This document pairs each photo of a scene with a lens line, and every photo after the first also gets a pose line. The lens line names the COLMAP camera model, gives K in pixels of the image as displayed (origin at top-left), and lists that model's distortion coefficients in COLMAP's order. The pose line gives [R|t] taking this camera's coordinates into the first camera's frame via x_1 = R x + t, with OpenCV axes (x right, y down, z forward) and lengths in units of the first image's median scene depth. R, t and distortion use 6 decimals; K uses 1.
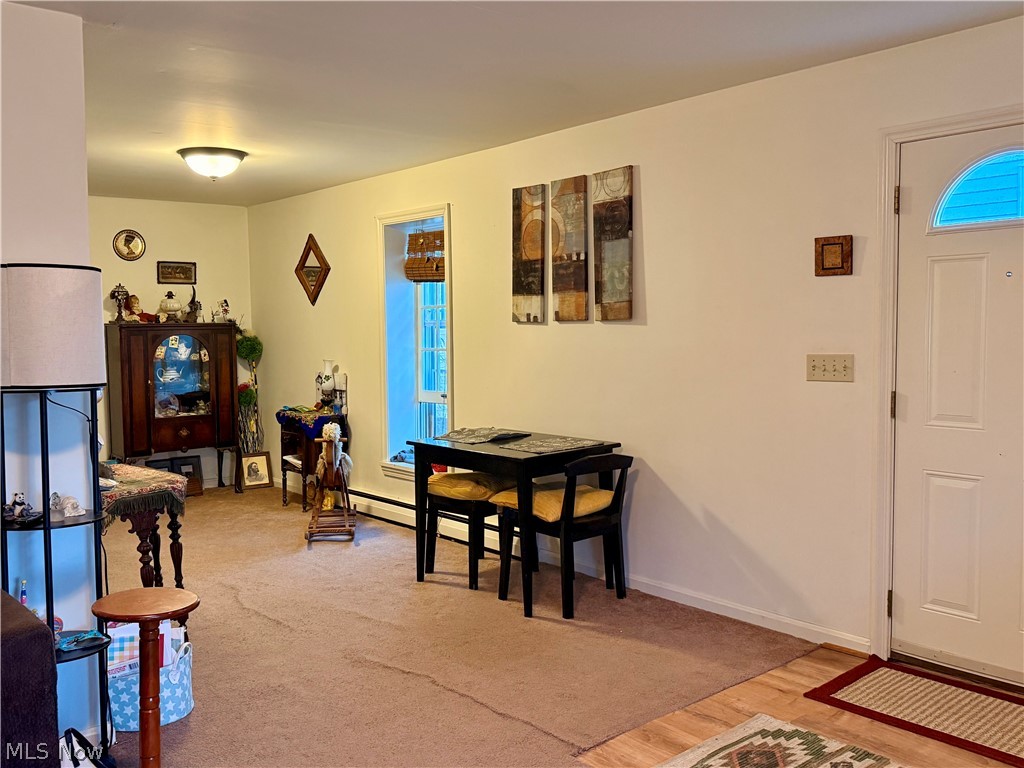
lens RADIAL K [[881.7, 0, 512.0], [0, 881.7, 384.0], [0, 0, 1]] dist [0.089905, -0.009362]
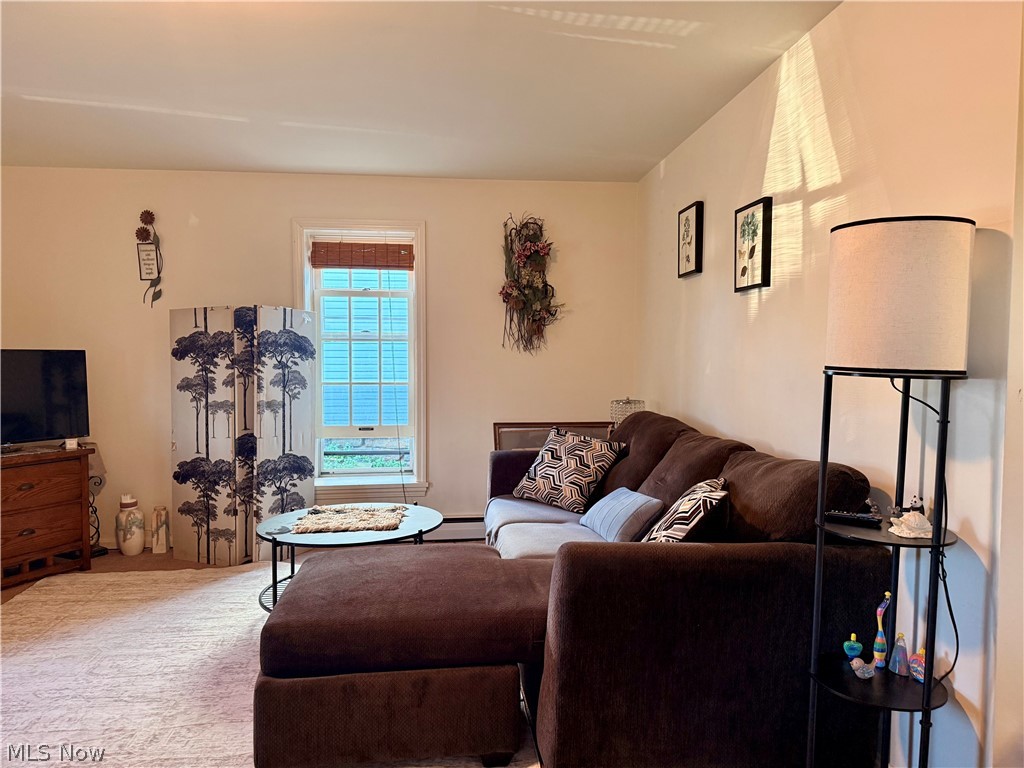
lens RADIAL K [[699.5, 0, 511.1], [0, 699.5, 395.4], [0, 0, 1]] dist [0.047726, -0.060161]
pose [[-0.570449, 0.061193, -0.819051, 0.106792], [-0.044121, 0.993498, 0.104955, -0.012135], [0.820147, 0.096009, -0.564040, 0.495896]]
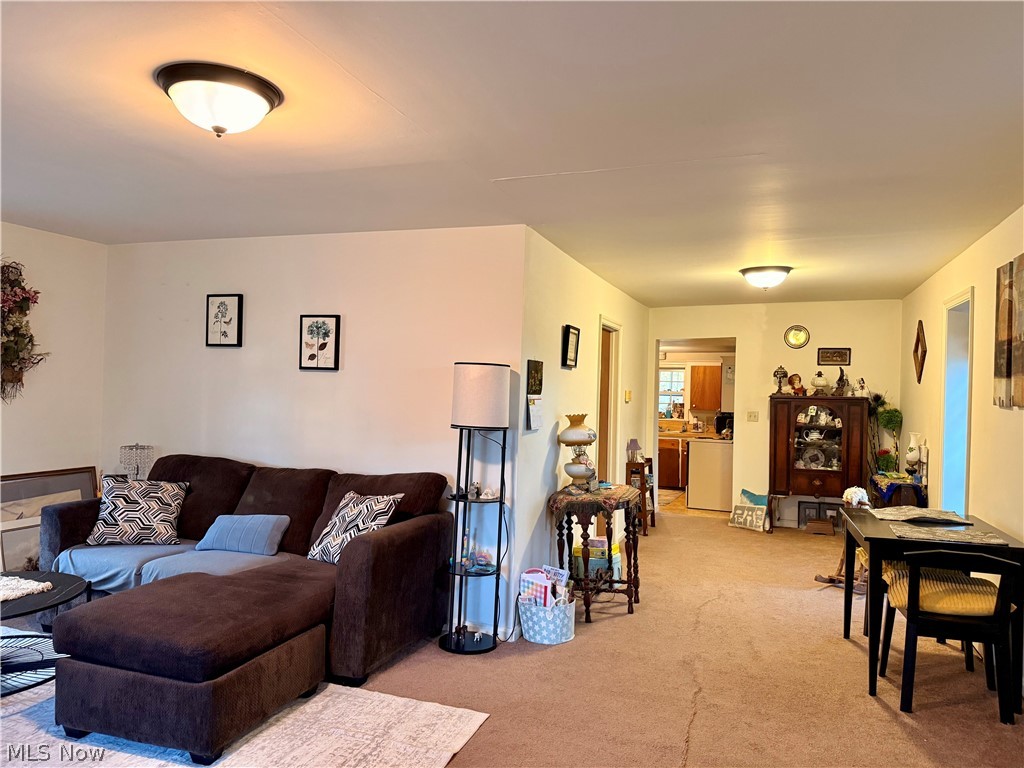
lens RADIAL K [[708.3, 0, 512.0], [0, 708.3, 384.0], [0, 0, 1]] dist [0.049598, -0.062820]
pose [[0.486347, 0.019148, -0.873556, 0.377531], [-0.088123, 0.995737, -0.027236, -0.023771], [0.869311, 0.090227, 0.485961, 0.152987]]
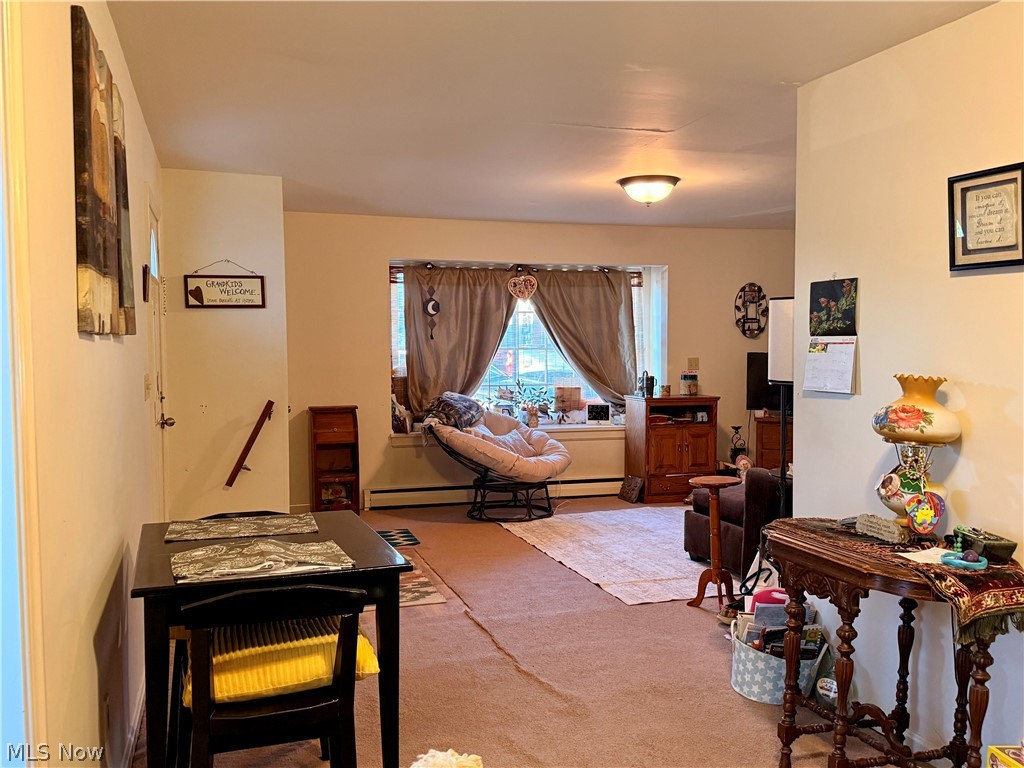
lens RADIAL K [[881.7, 0, 512.0], [0, 881.7, 384.0], [0, 0, 1]] dist [0.089905, -0.009362]
pose [[-0.916811, -0.002630, 0.399312, -0.287776], [0.040495, 0.994211, 0.099522, -0.068321], [-0.397262, 0.107413, -0.911397, 1.121623]]
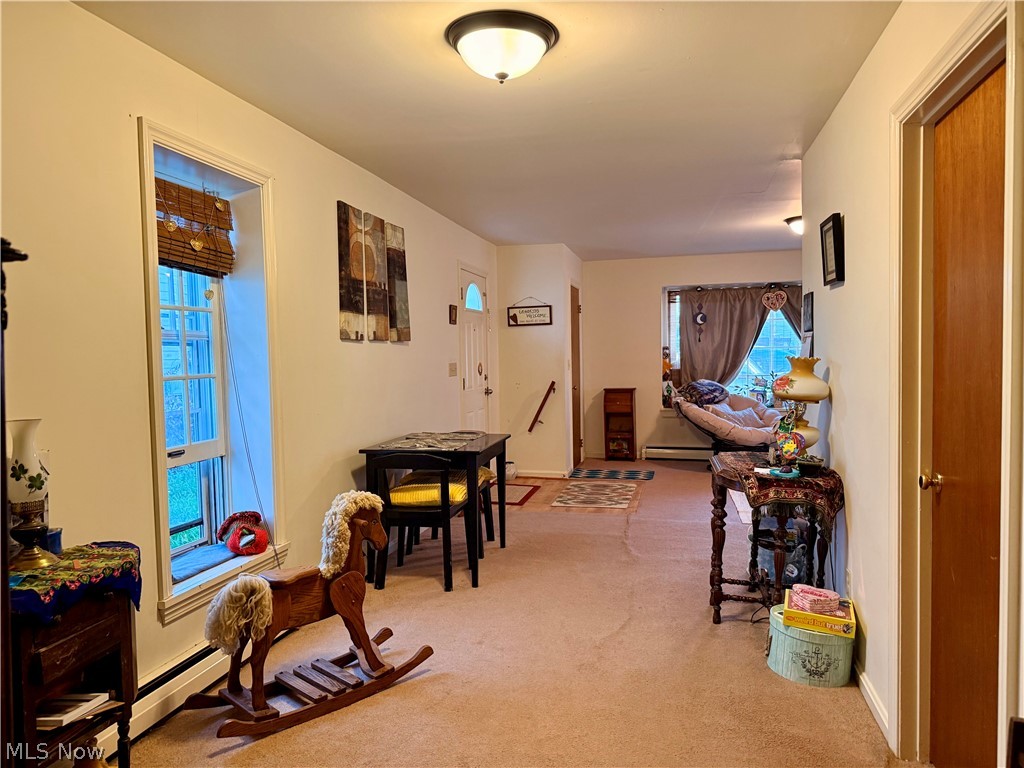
lens RADIAL K [[708.3, 0, 512.0], [0, 708.3, 384.0], [0, 0, 1]] dist [0.049598, -0.062820]
pose [[-0.563979, -0.010844, 0.825718, -0.643545], [0.078985, 0.994621, 0.067011, -0.050939], [-0.822003, 0.103012, -0.560089, 1.113214]]
